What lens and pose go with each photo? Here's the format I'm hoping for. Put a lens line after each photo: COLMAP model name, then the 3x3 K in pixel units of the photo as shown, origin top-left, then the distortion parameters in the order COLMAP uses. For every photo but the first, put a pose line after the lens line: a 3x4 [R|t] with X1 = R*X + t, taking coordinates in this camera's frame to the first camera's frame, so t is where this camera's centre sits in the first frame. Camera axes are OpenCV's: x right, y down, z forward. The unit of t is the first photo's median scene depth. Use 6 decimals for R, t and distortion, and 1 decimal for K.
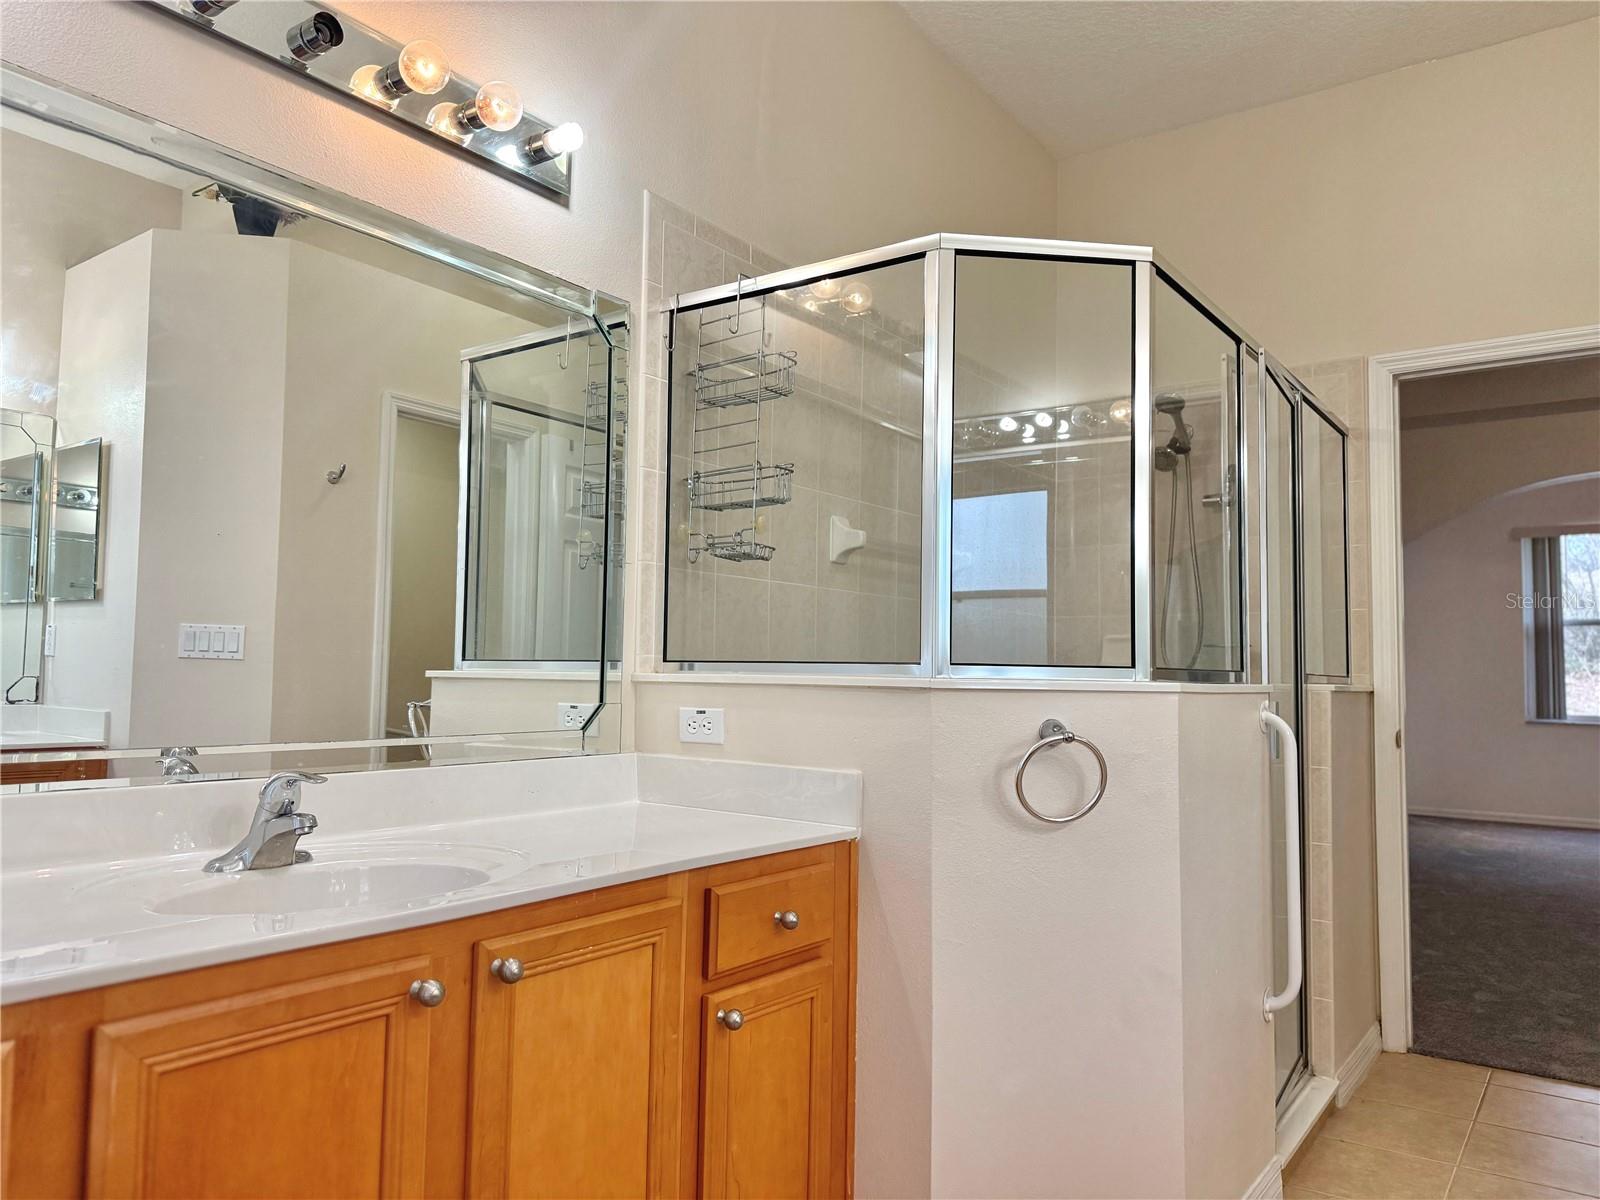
lens RADIAL K [[1154.1, 0, 831.8], [0, 1154.1, 599.3], [0, 0, 1]] dist [0.002692, -0.006387]
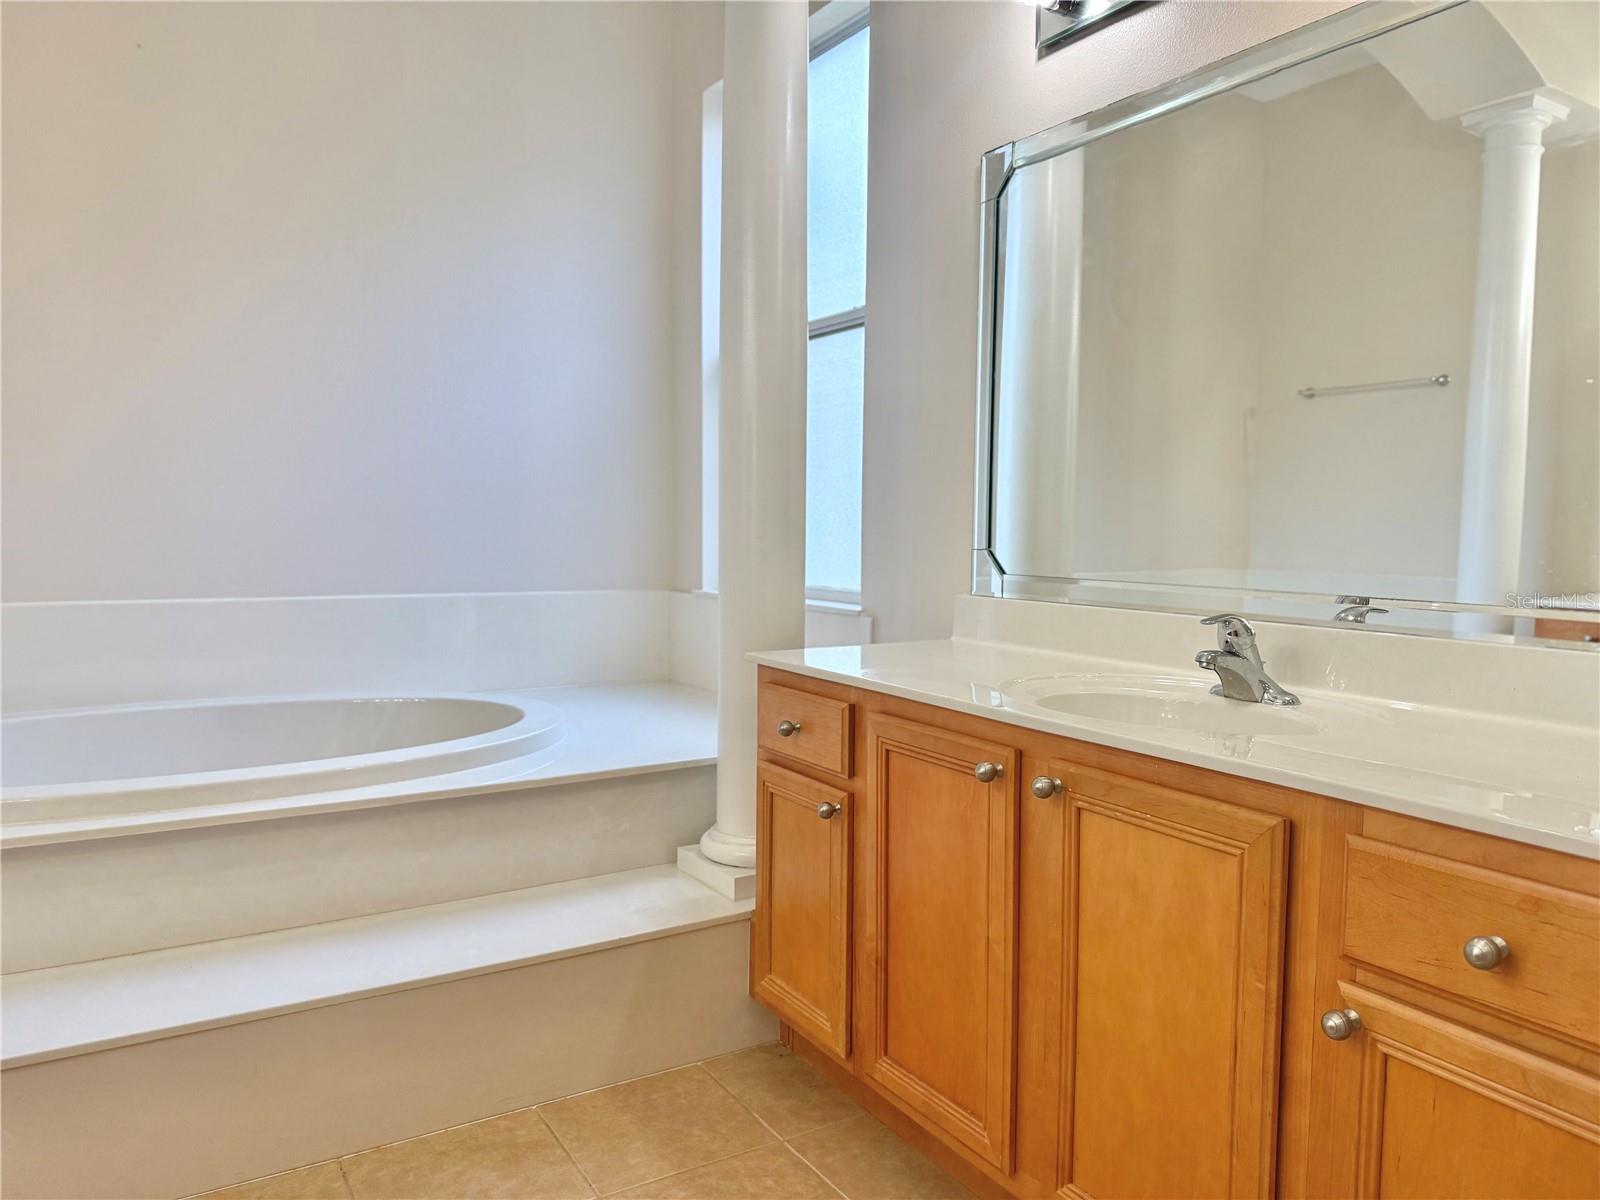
lens RADIAL K [[1096.6, 0, 795.1], [0, 1096.6, 595.0], [0, 0, 1]] dist [0.022216, -0.002768]
pose [[-0.401948, 0.050158, -0.914288, 0.666359], [0.050737, 0.998185, 0.032455, 0.076787], [0.914256, -0.033343, -0.403763, 1.040499]]
